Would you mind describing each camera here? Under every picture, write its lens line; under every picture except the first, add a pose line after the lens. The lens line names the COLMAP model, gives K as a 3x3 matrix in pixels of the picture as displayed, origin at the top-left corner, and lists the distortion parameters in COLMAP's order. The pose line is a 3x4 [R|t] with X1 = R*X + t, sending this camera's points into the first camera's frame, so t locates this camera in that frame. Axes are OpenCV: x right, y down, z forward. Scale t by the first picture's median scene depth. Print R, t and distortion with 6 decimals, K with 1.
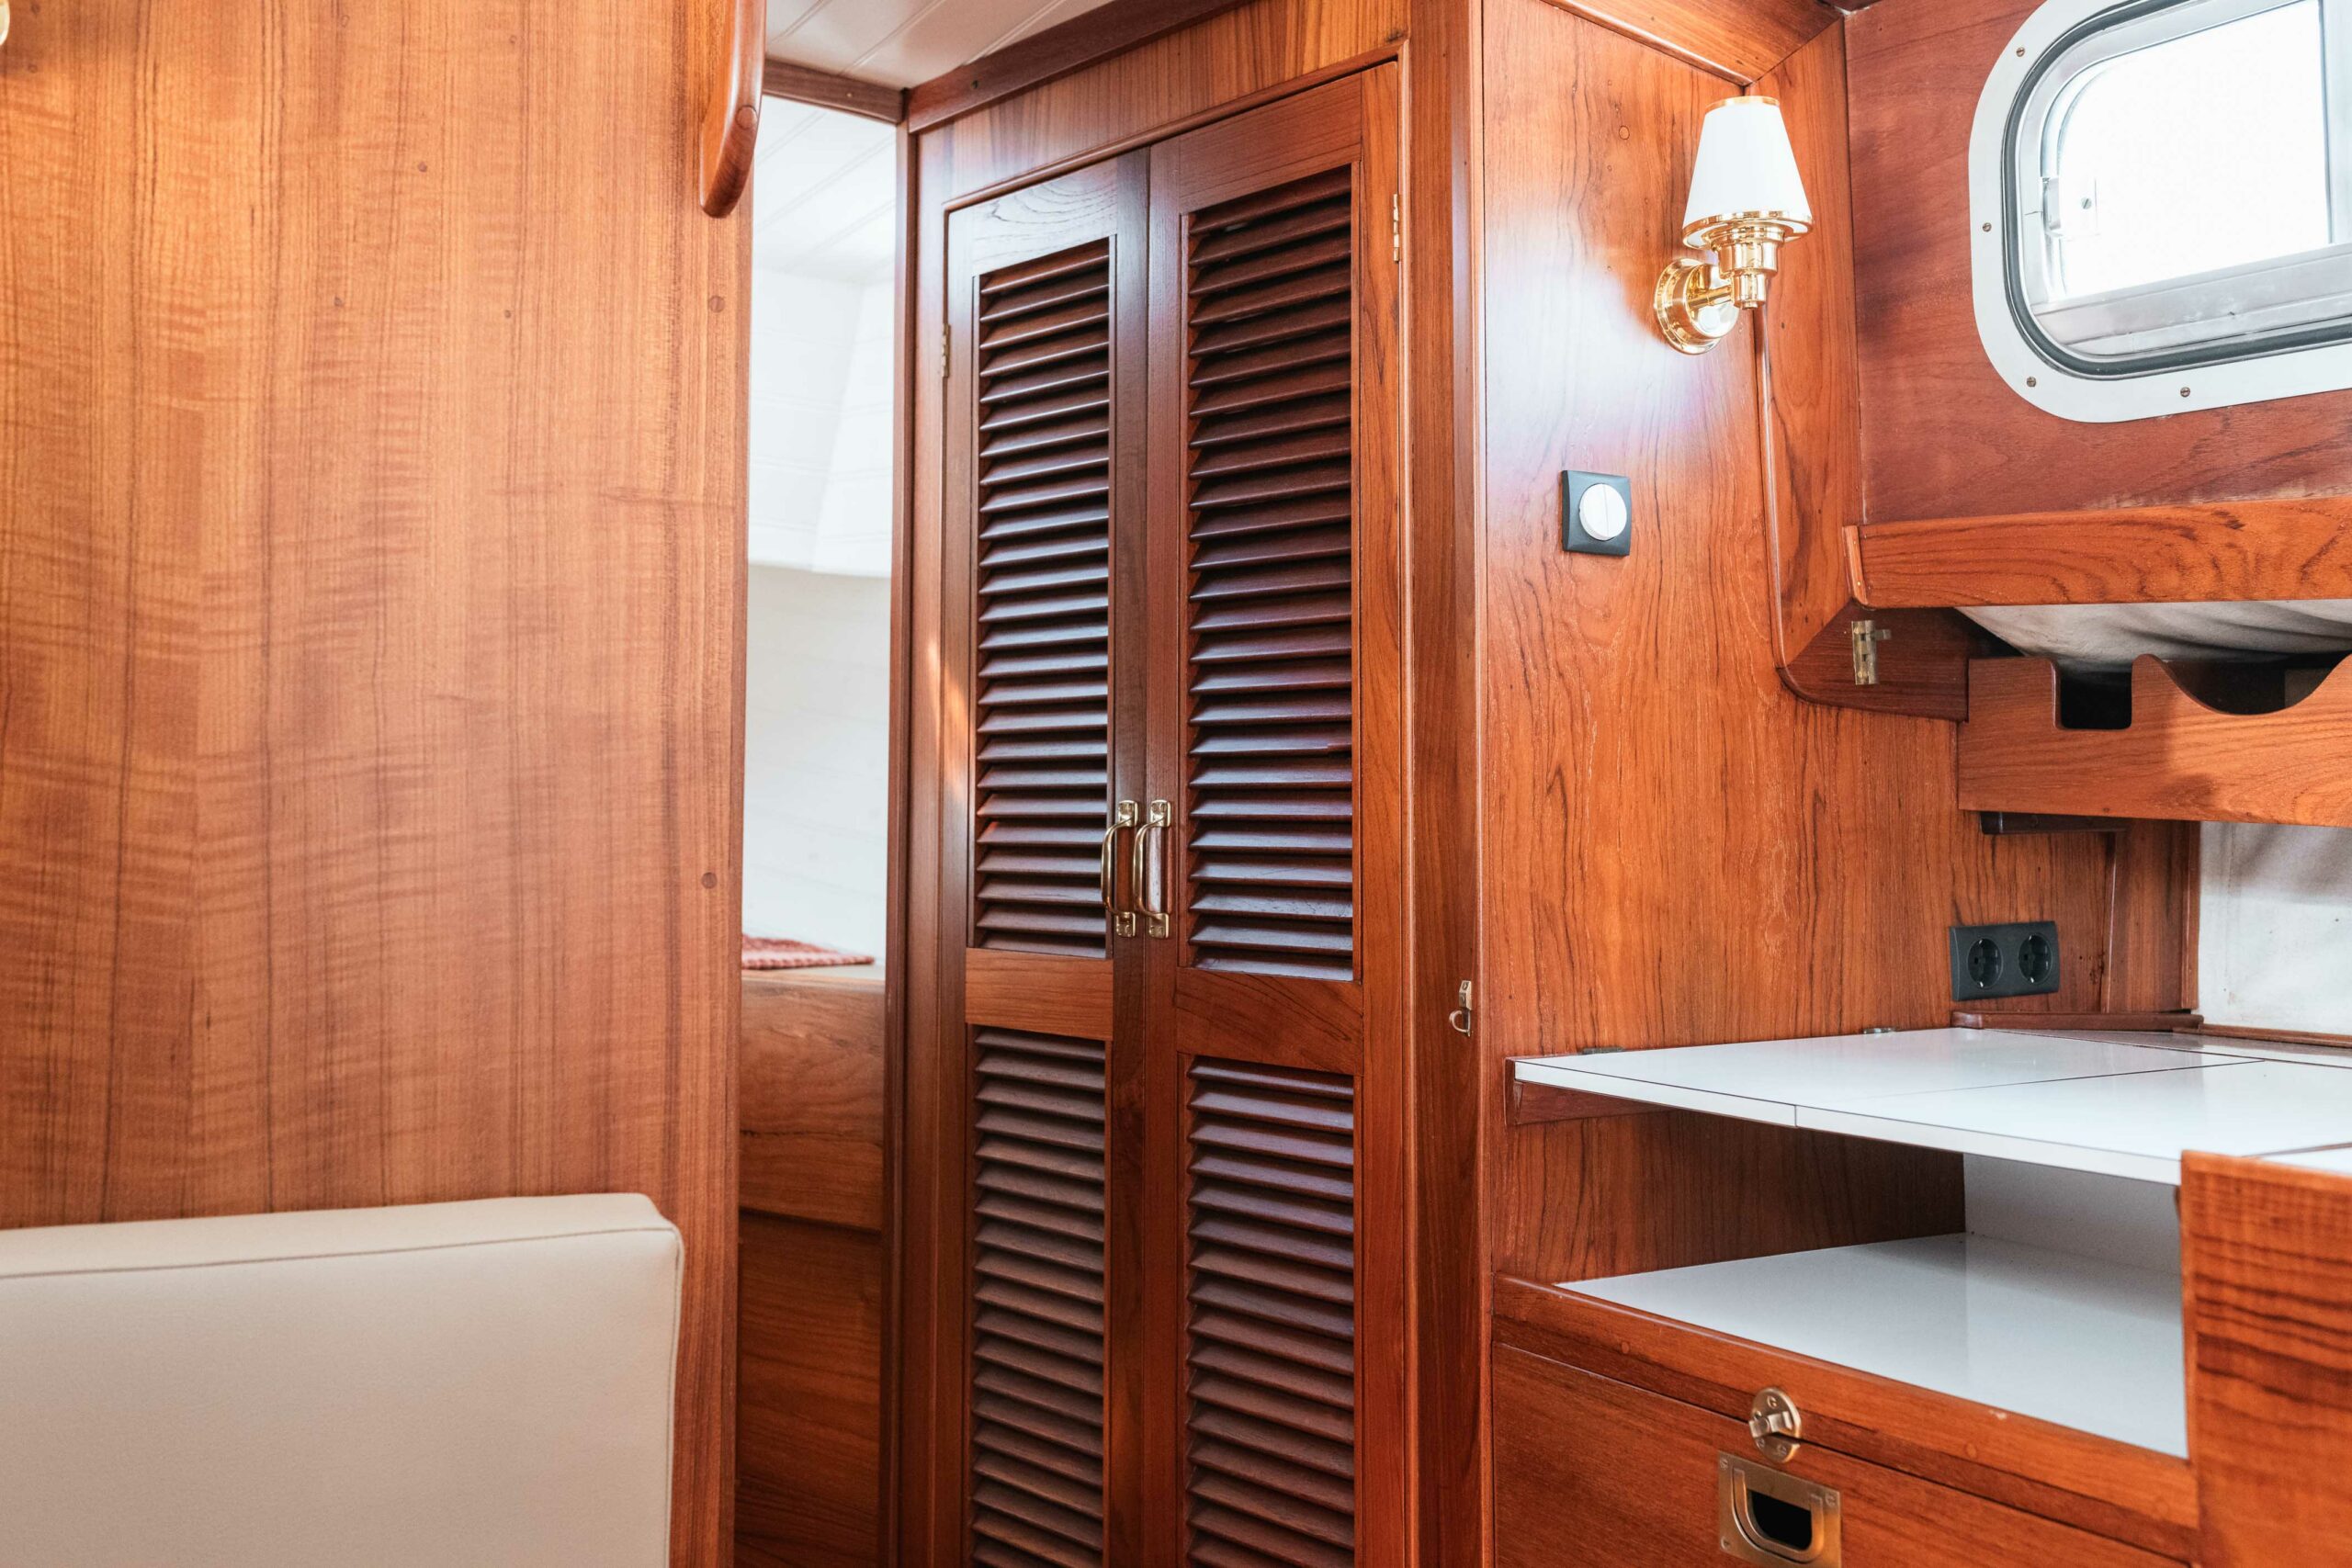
lens RADIAL K [[2279.2, 0, 1146.3], [0, 2279.2, 680.3], [0, 0, 1]] dist [0.009751, -0.003006]
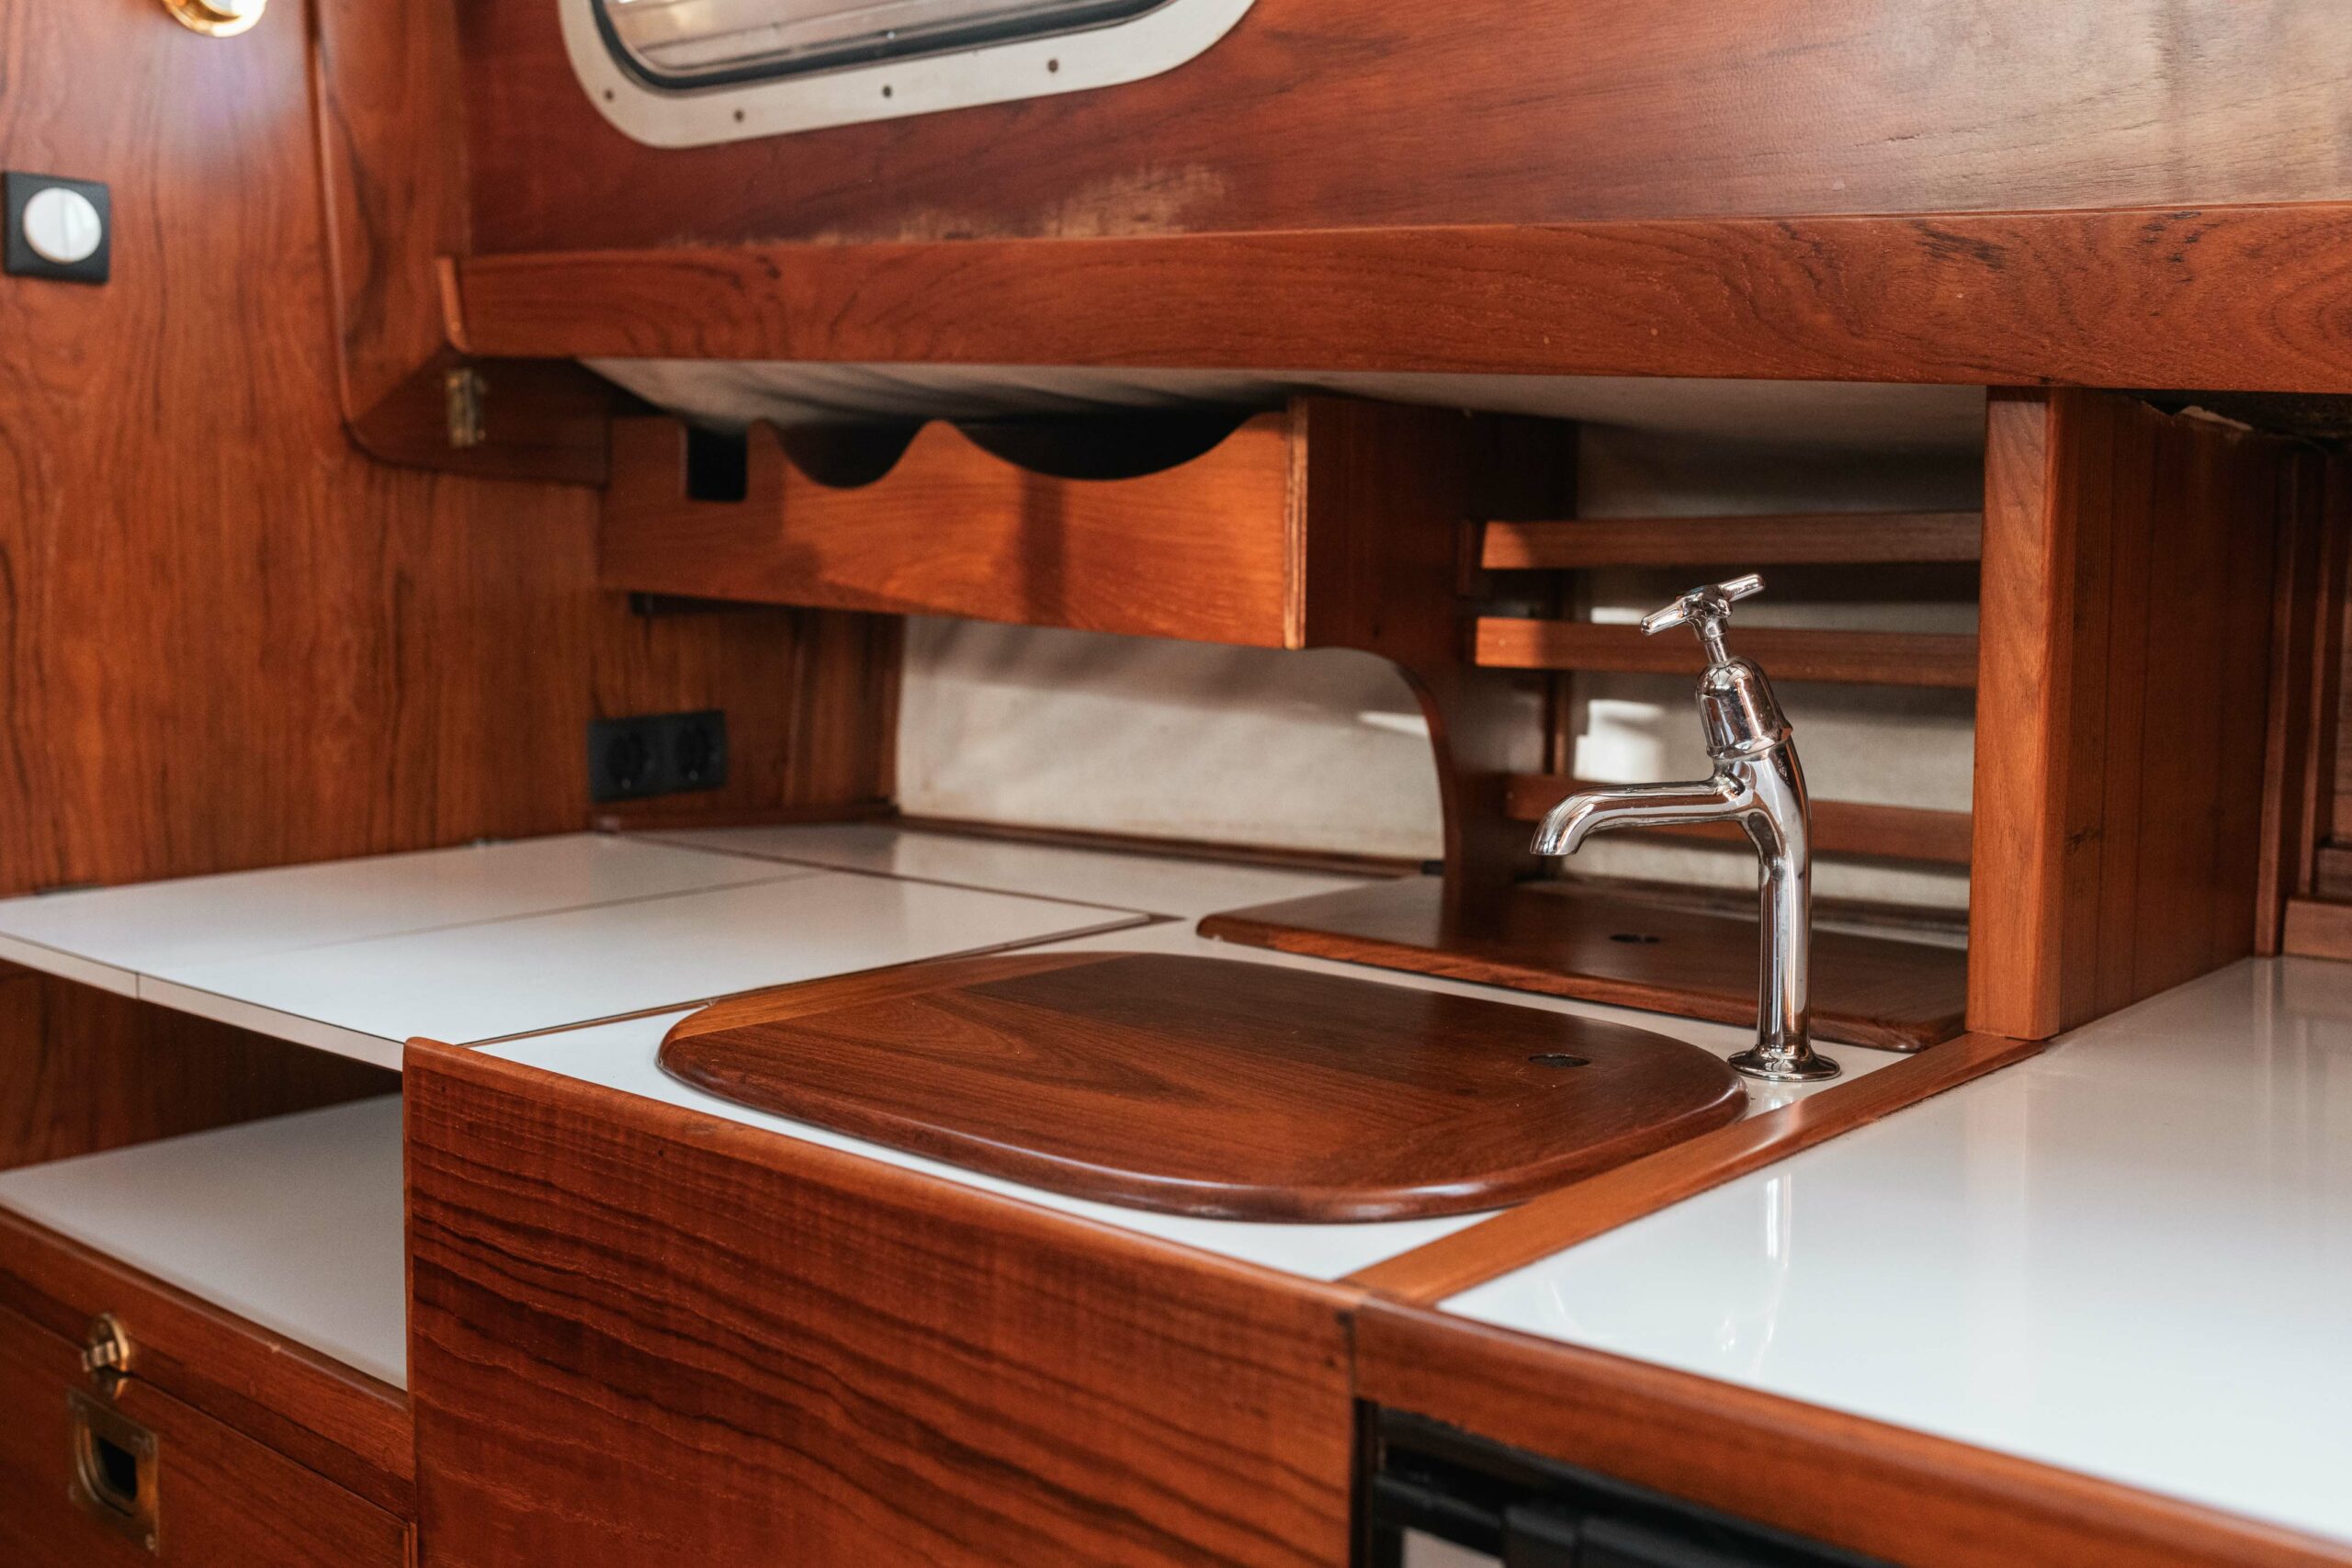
lens RADIAL K [[2279.2, 0, 1146.3], [0, 2279.2, 680.3], [0, 0, 1]] dist [0.009751, -0.003006]
pose [[0.947636, -0.018085, 0.318841, 0.292637], [-0.019750, 0.993165, 0.115034, -0.014727], [-0.318742, -0.115308, 0.940802, 0.103637]]
